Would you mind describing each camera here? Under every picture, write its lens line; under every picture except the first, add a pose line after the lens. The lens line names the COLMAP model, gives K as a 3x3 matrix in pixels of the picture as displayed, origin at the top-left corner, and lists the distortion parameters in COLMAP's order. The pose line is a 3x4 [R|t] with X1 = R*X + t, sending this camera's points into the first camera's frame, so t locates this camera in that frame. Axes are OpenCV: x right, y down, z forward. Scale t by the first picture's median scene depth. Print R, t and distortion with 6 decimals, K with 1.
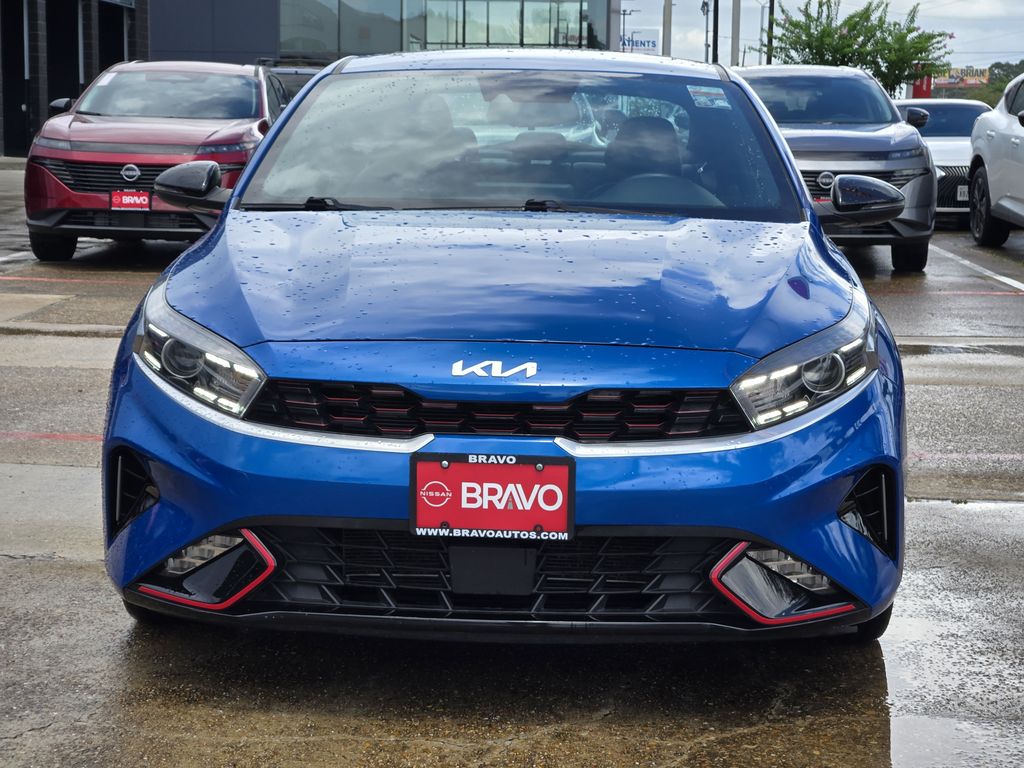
lens RADIAL K [[2075.8, 0, 512.0], [0, 2075.8, 384.0], [0, 0, 1]] dist [-0.754134, 8.013642]
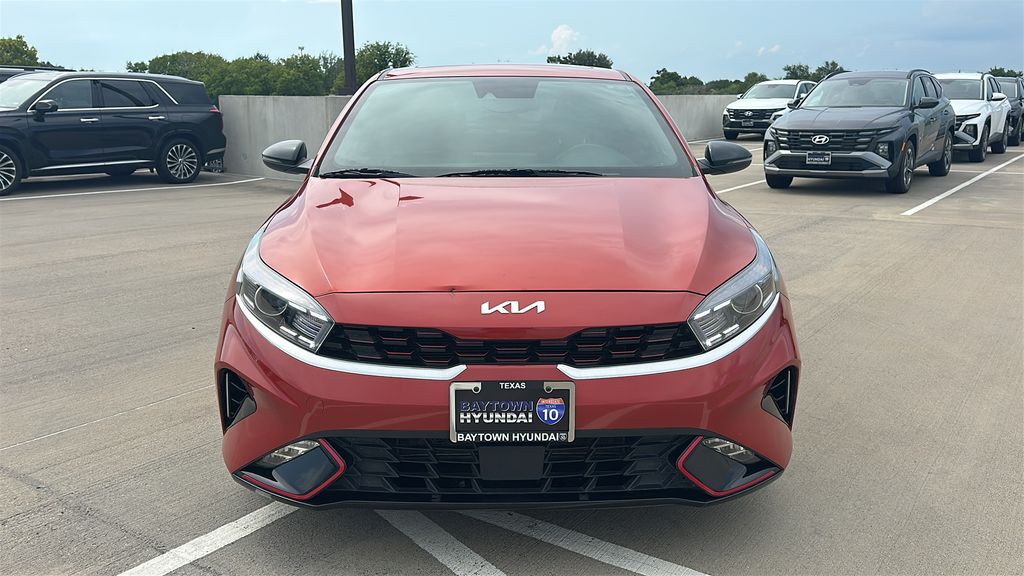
lens RADIAL K [[1031.1, 0, 512.0], [0, 1031.1, 288.0], [0, 0, 1]] dist [0.136613, -0.181823]
pose [[0.999153, -0.024150, 0.033306, -0.028022], [0.022351, 0.998326, 0.053344, -0.056479], [-0.034539, -0.052554, 0.998021, 0.336353]]
